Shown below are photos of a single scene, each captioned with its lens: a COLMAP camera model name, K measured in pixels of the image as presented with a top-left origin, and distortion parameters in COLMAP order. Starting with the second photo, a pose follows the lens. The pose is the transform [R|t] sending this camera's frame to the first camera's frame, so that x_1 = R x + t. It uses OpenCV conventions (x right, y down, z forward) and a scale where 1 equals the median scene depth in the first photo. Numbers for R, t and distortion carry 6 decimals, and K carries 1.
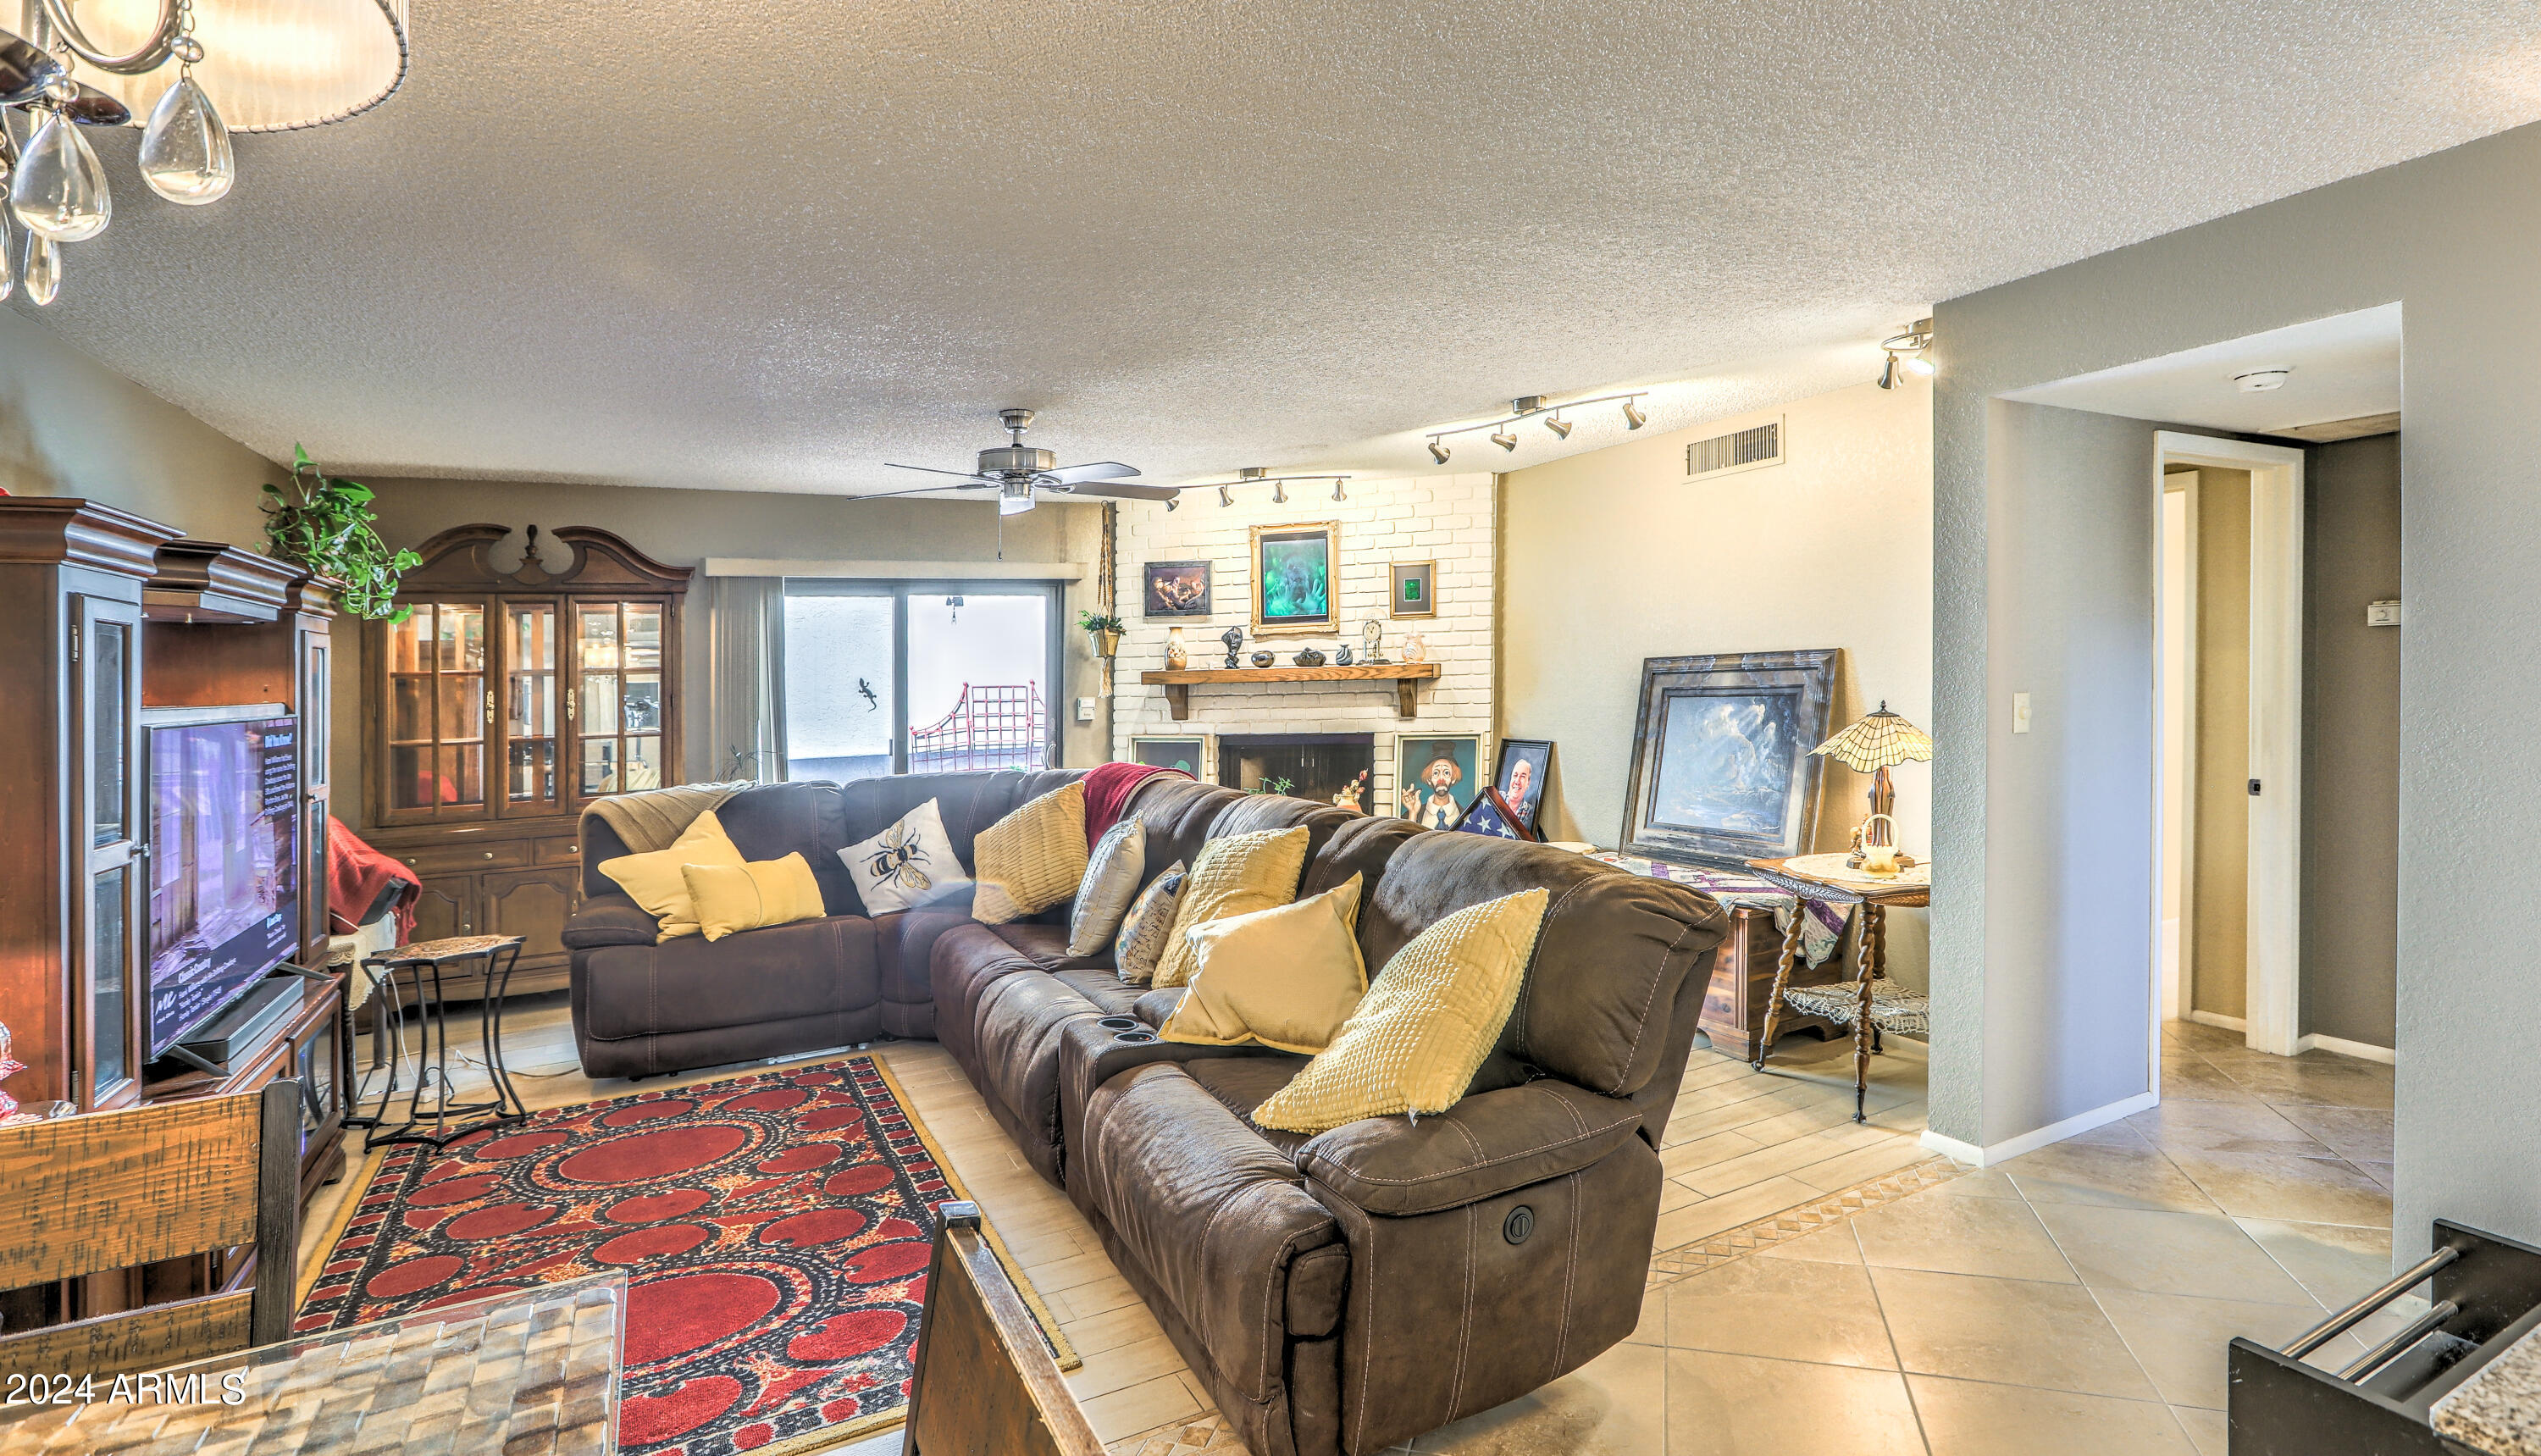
lens RADIAL K [[1184.1, 0, 1309.1], [0, 1184.1, 731.2], [0, 0, 1]] dist [-0.015847, 0.008320]
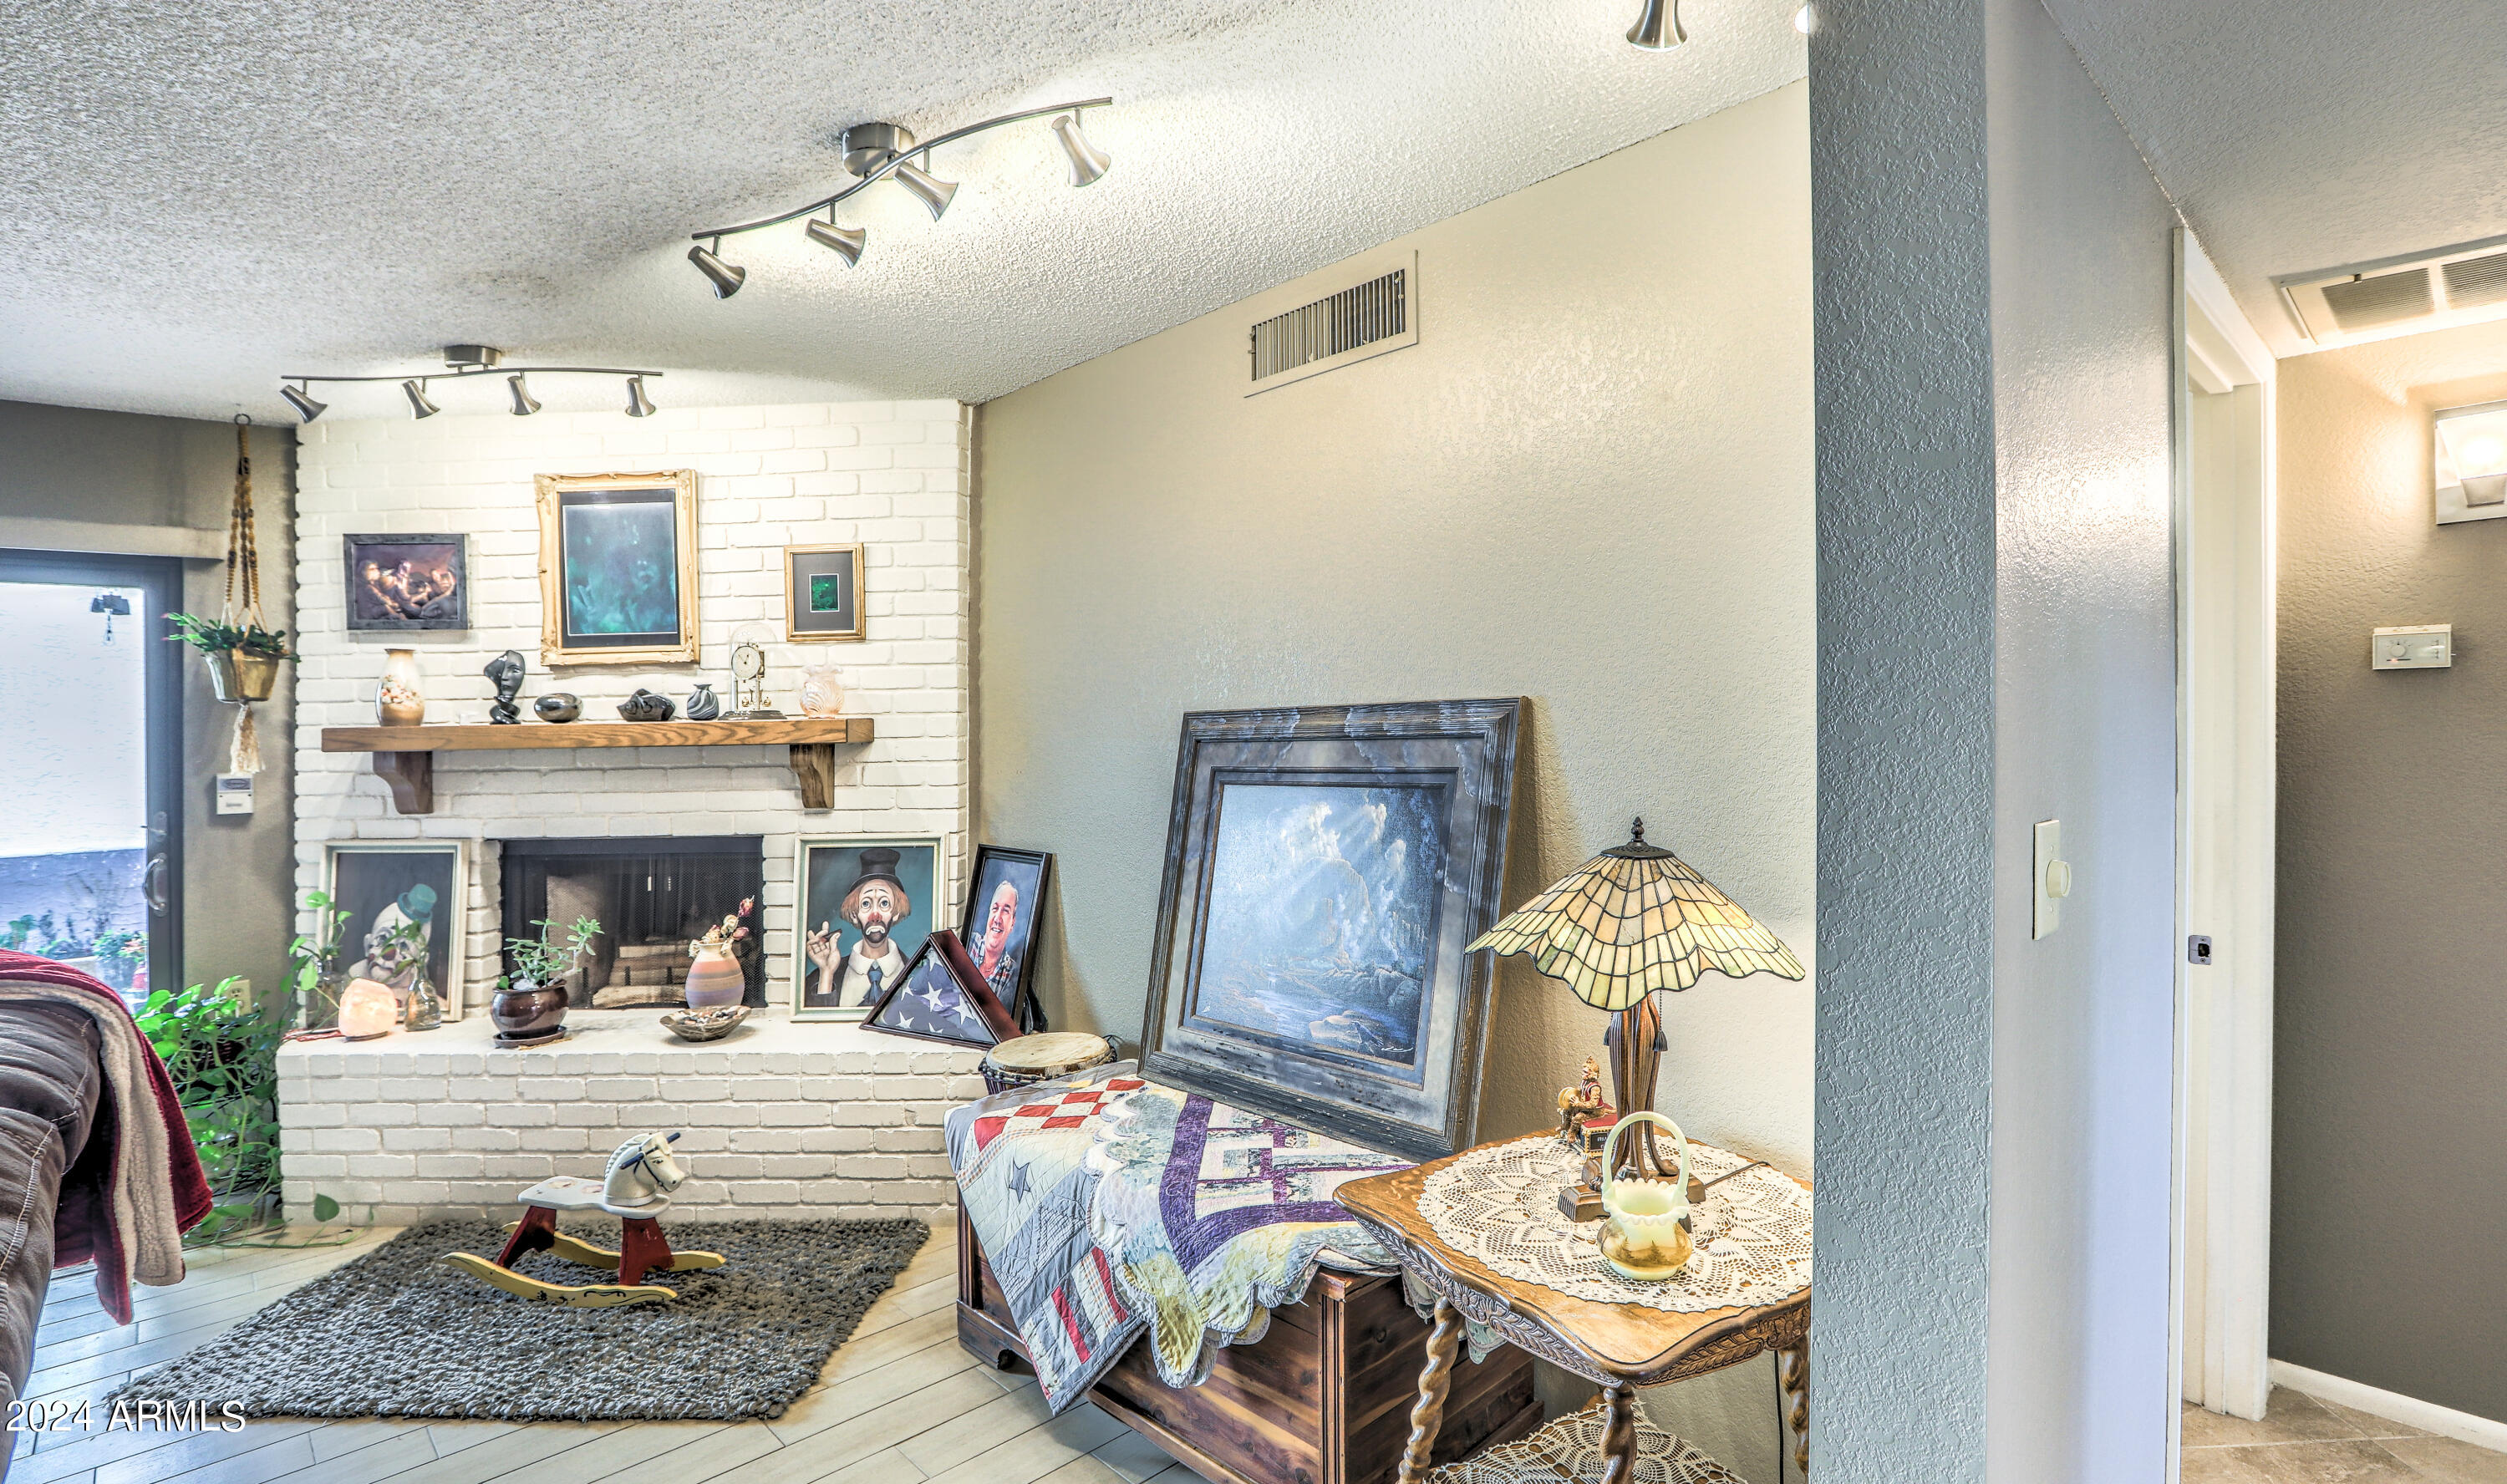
lens RADIAL K [[1154.3, 0, 1298.3], [0, 1154.3, 752.2], [0, 0, 1]] dist [-0.027417, 0.004468]
pose [[0.958518, -0.000633, 0.285032, 0.200319], [0.007570, 0.999701, -0.023236, -0.033351], [-0.284932, 0.024429, 0.958236, 0.514152]]
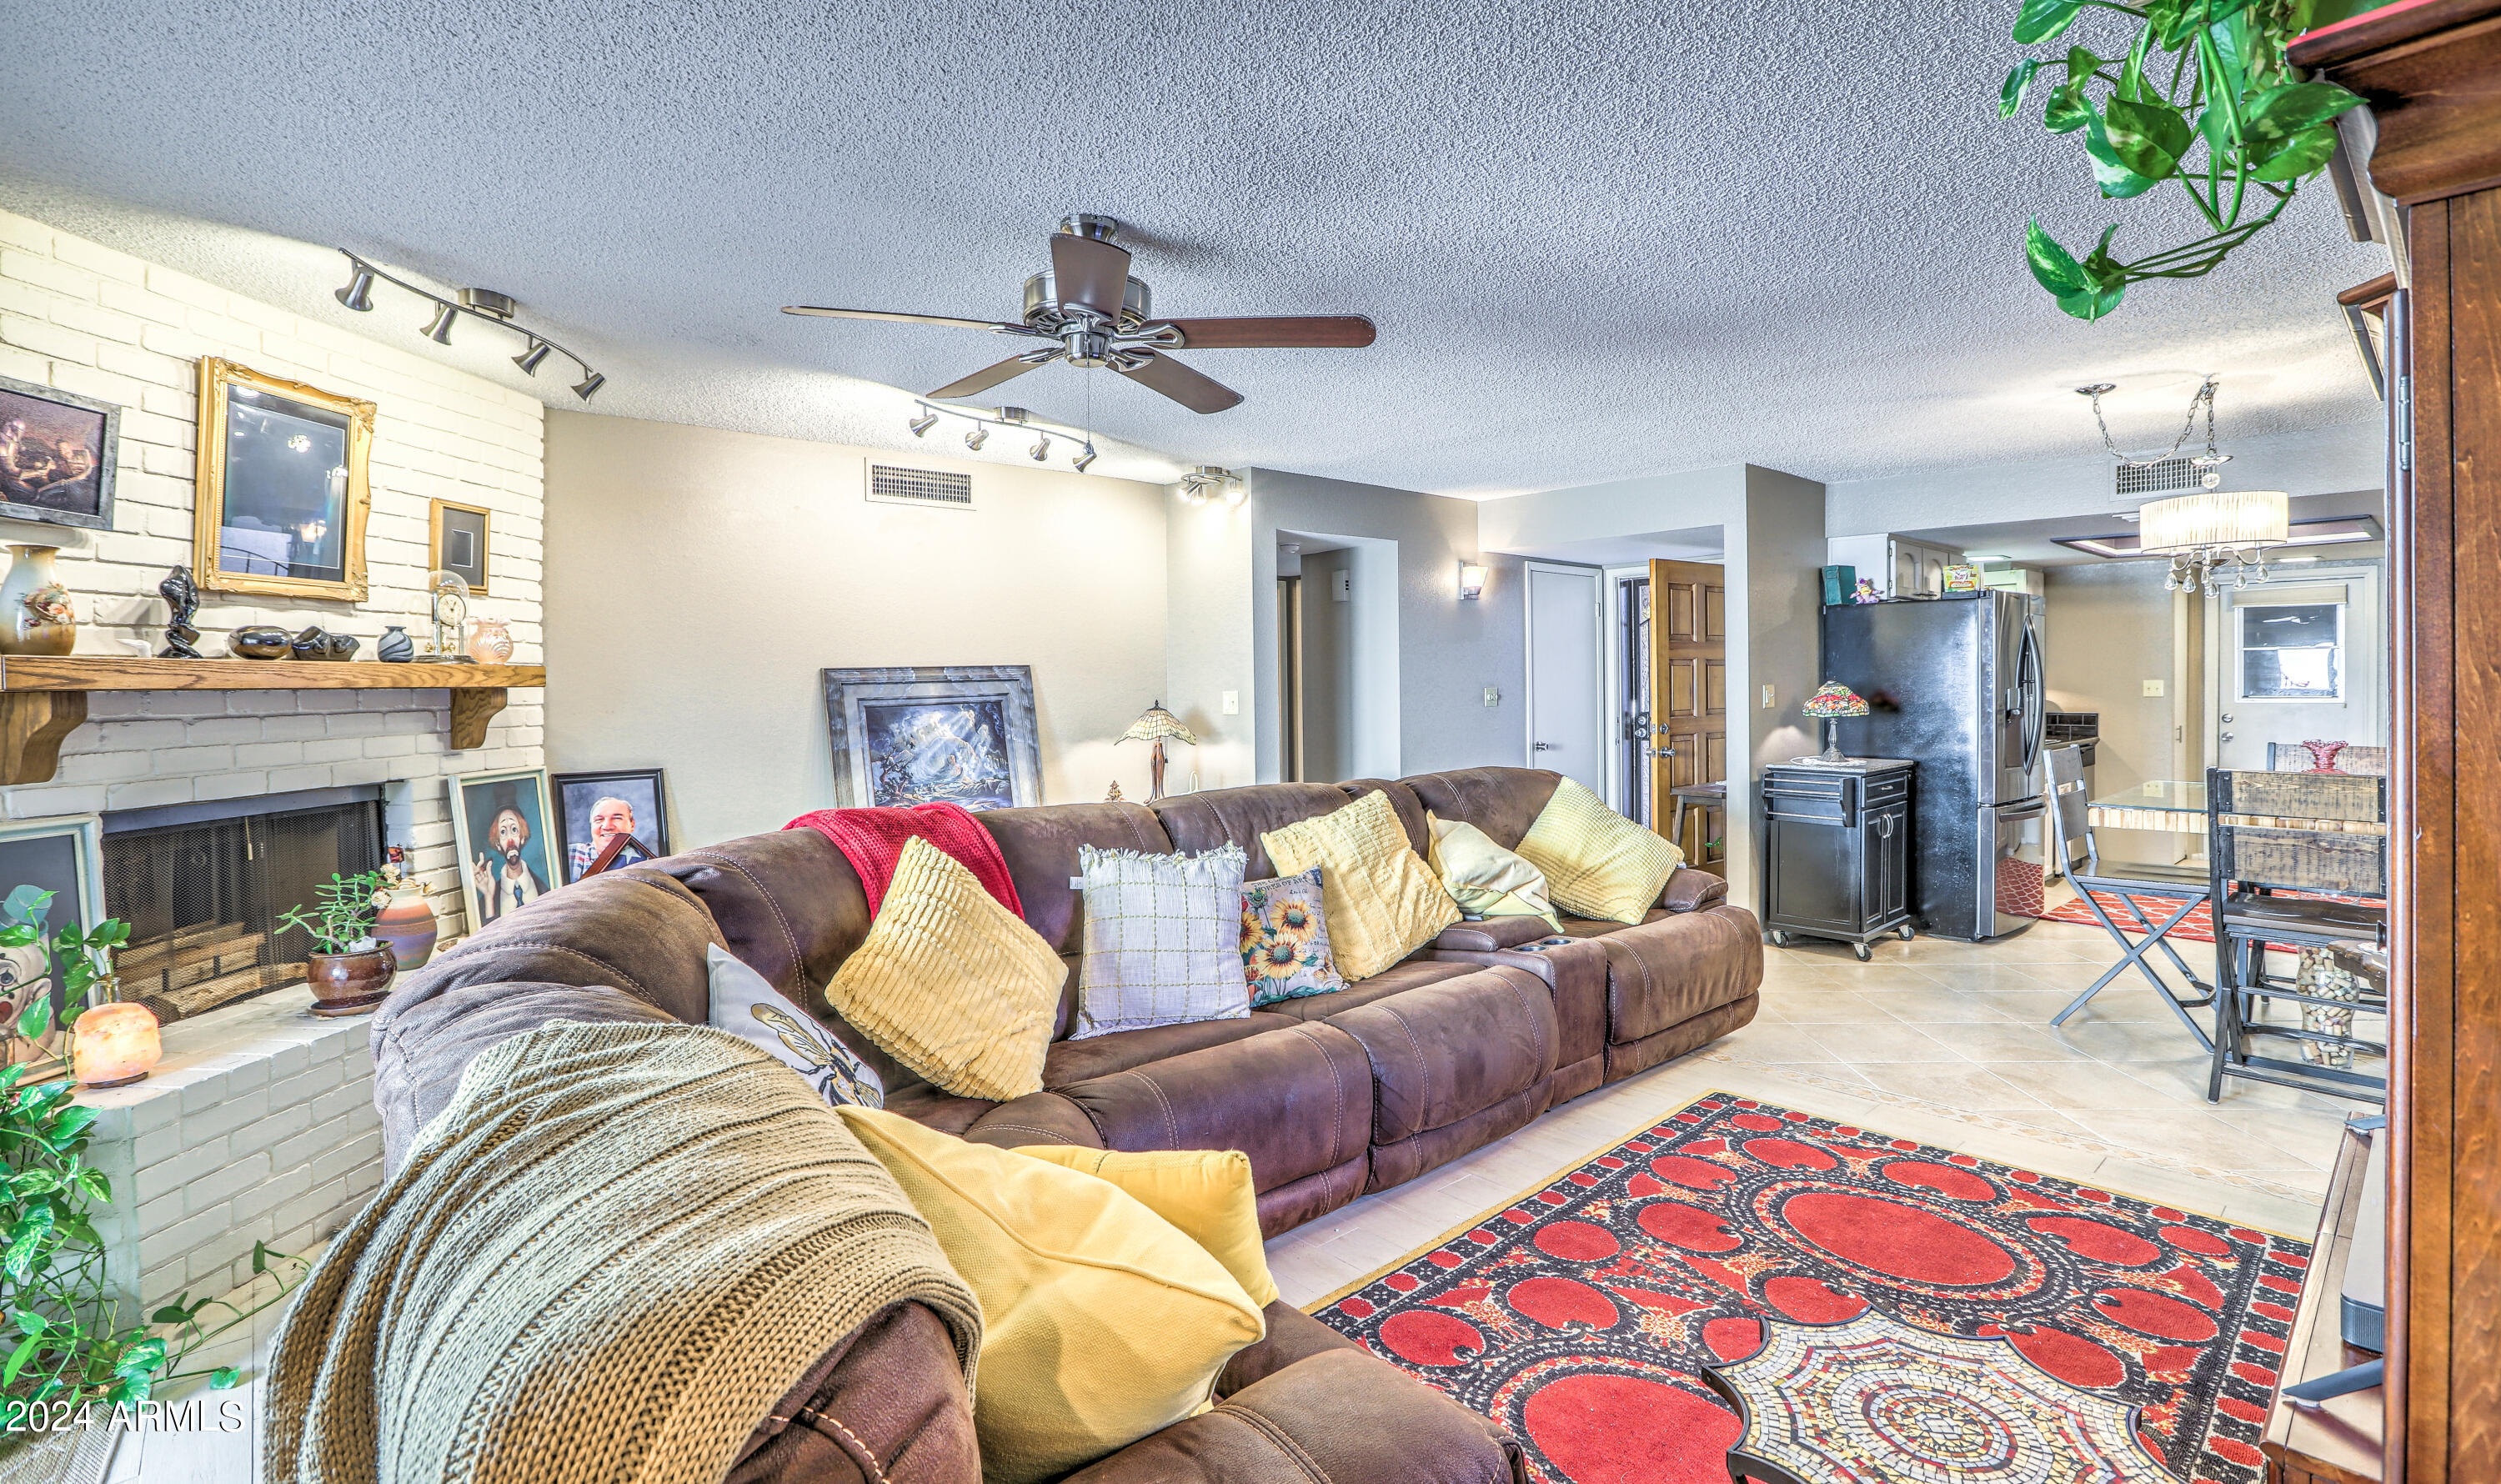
lens RADIAL K [[1151.6, 0, 1238.2], [0, 1151.6, 672.6], [0, 0, 1]] dist [-0.027417, 0.004468]
pose [[-0.221324, 0.037241, 0.974489, -0.801561], [0.064853, 0.997621, -0.023396, -0.015556], [-0.973042, 0.058020, -0.223212, 0.982939]]
